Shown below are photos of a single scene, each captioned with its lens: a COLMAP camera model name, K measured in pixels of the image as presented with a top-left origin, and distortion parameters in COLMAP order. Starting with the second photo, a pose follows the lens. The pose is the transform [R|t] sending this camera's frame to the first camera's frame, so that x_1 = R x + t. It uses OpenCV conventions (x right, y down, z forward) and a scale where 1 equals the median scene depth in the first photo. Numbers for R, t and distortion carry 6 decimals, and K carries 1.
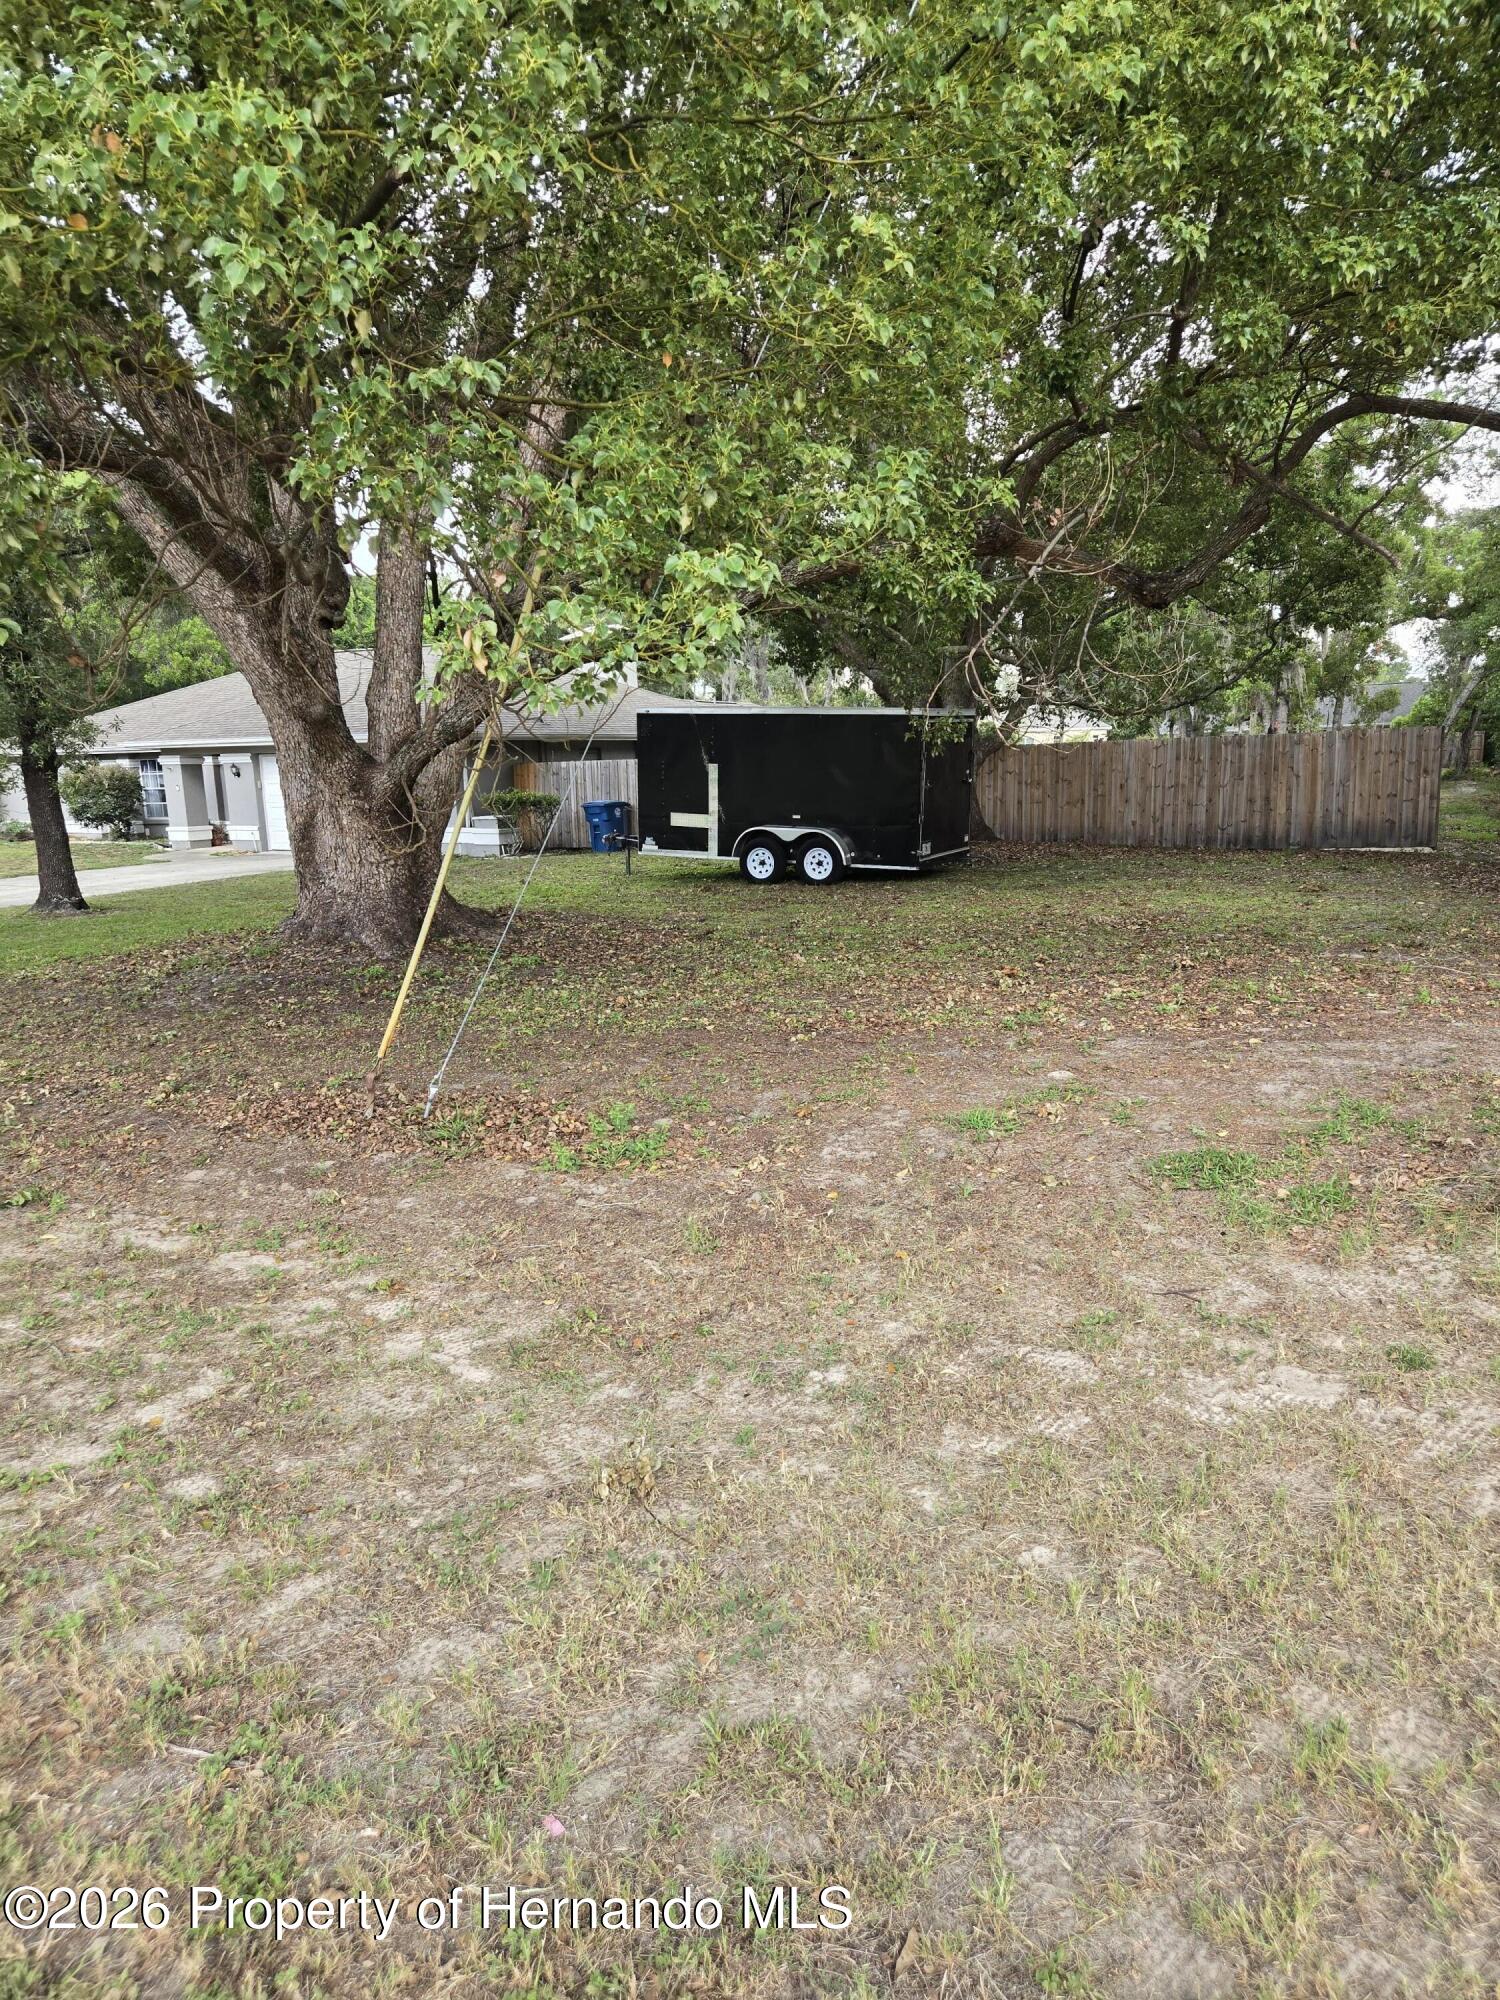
lens RADIAL K [[1321.0, 0, 744.3], [0, 1321.0, 1033.9], [0, 0, 1]] dist [0.078230, -0.068105]
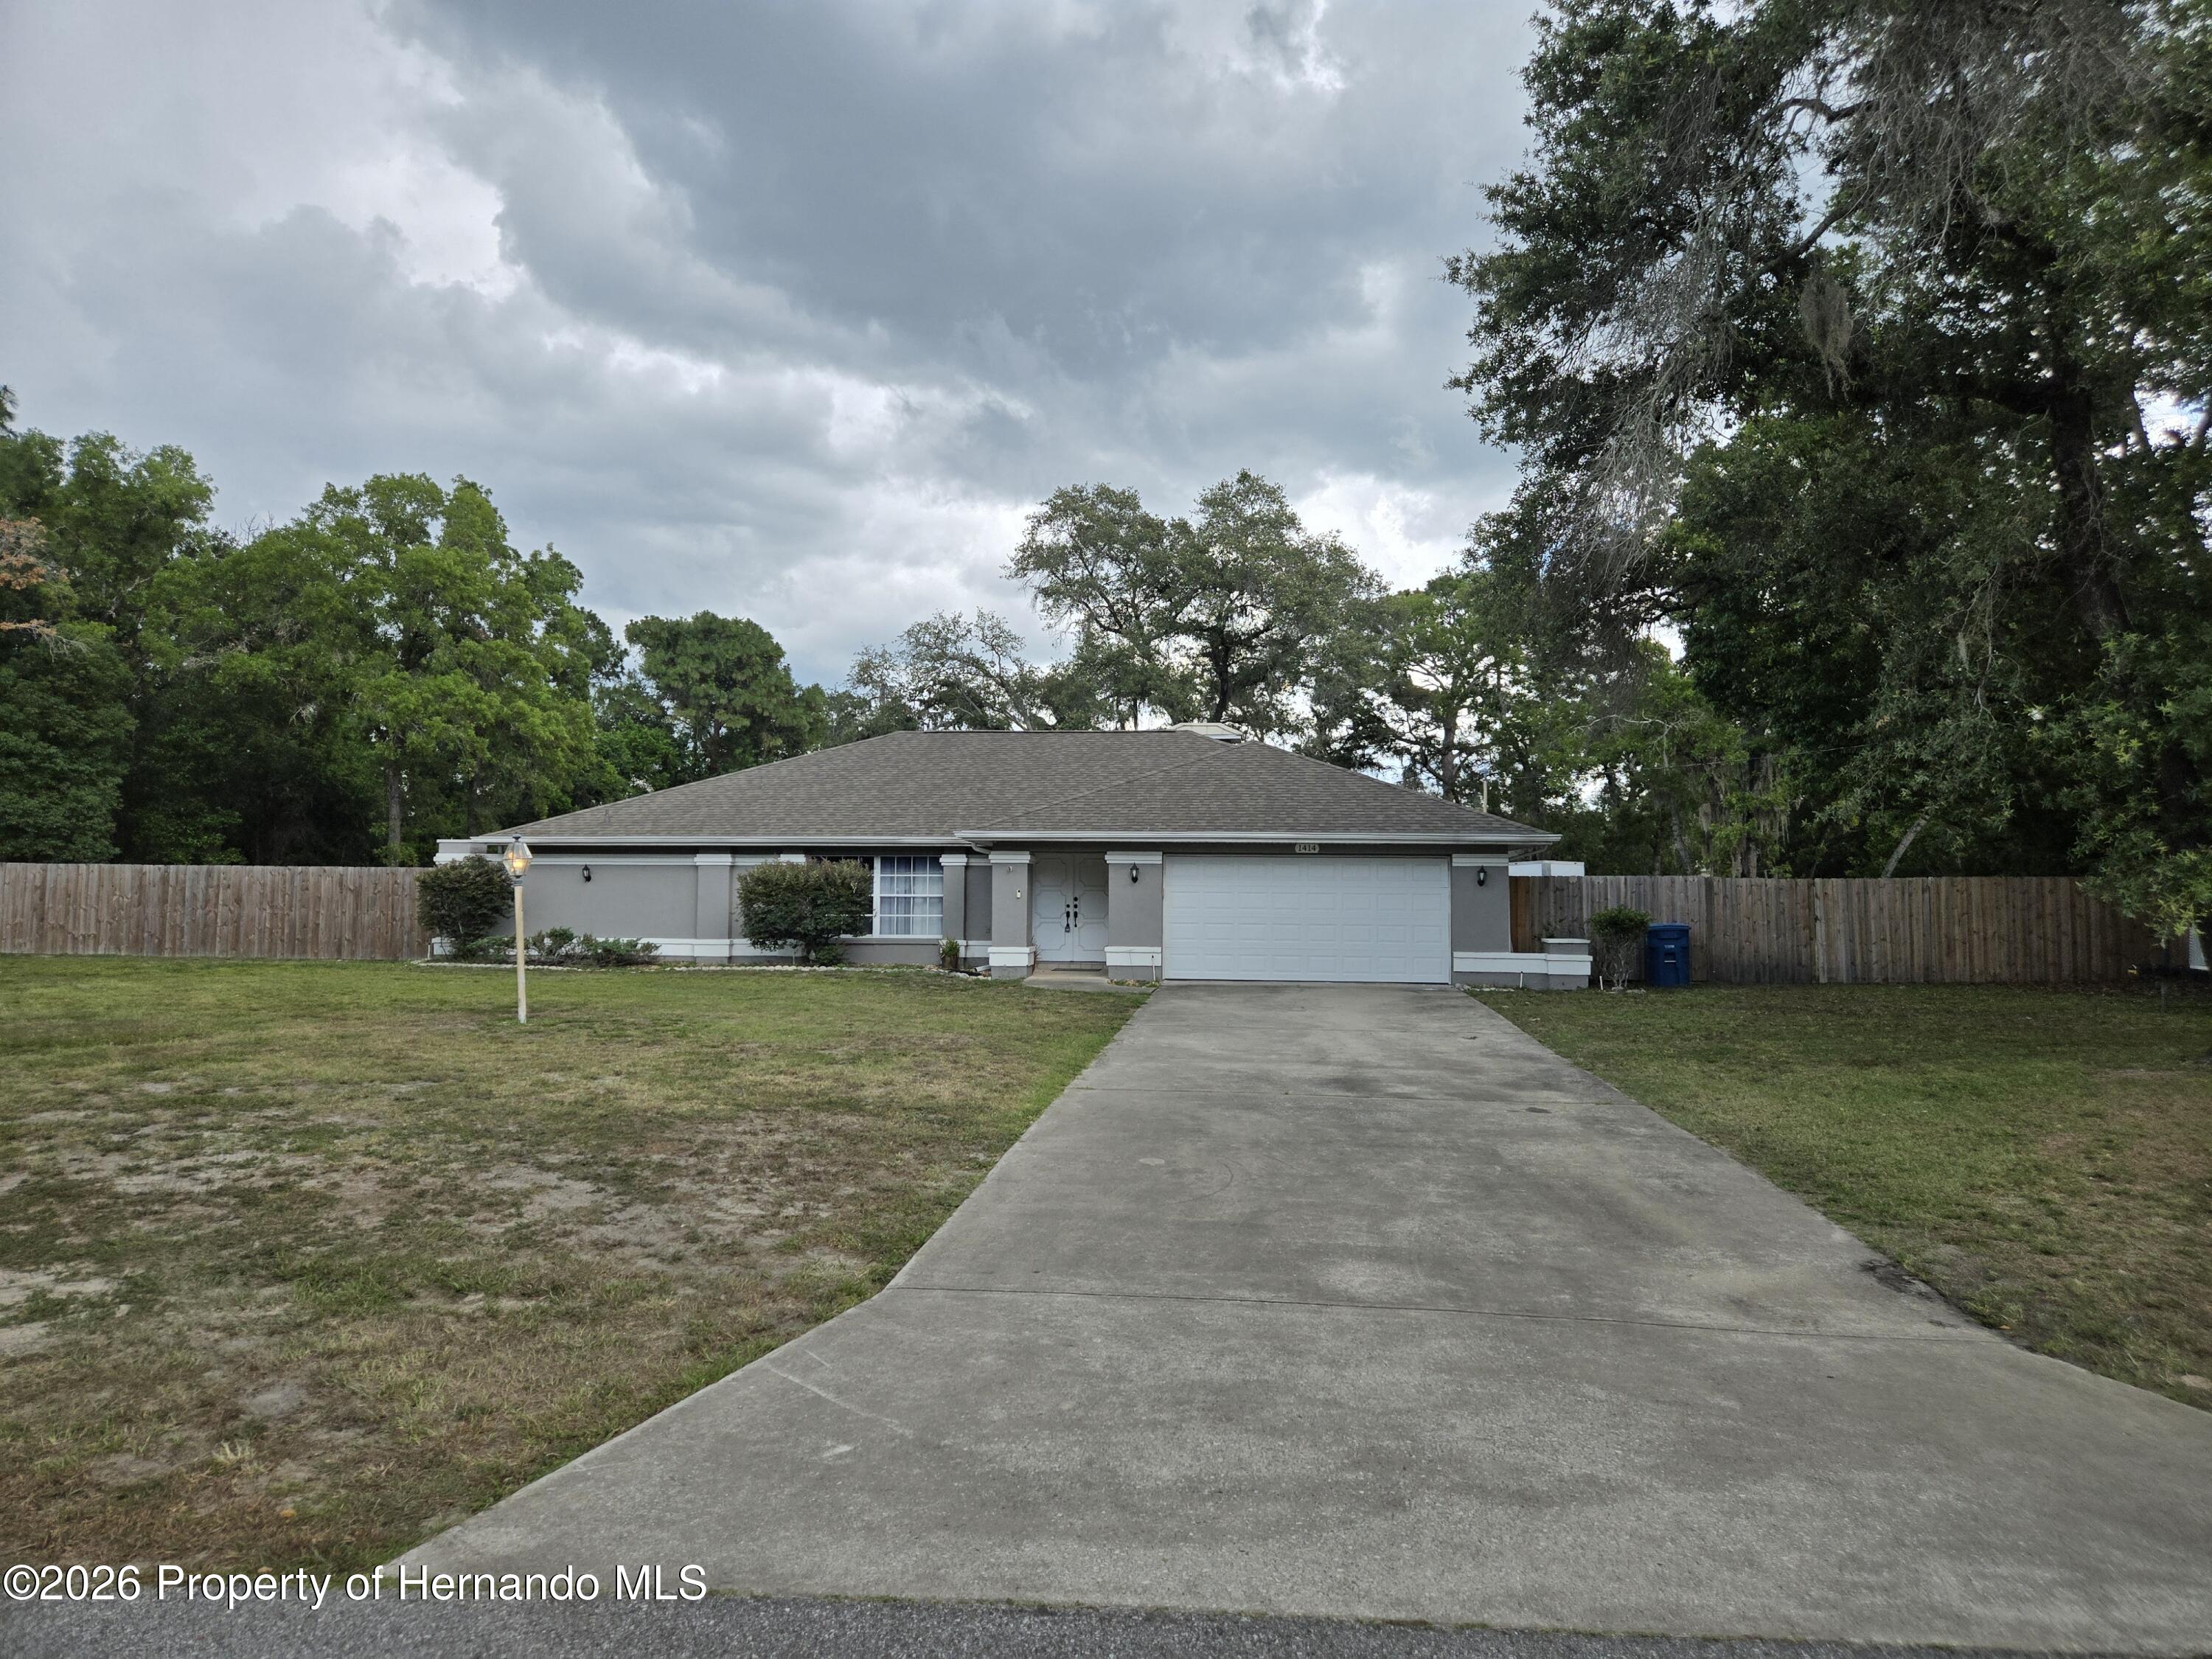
lens RADIAL K [[1457.2, 0, 1110.1], [0, 1457.2, 819.0], [0, 0, 1]] dist [0.076461, -0.065177]
pose [[0.922830, 0.049936, 0.381957, -0.788227], [0.047491, 0.969248, -0.241458, -0.035357], [-0.382269, 0.240964, 0.892080, 0.308058]]
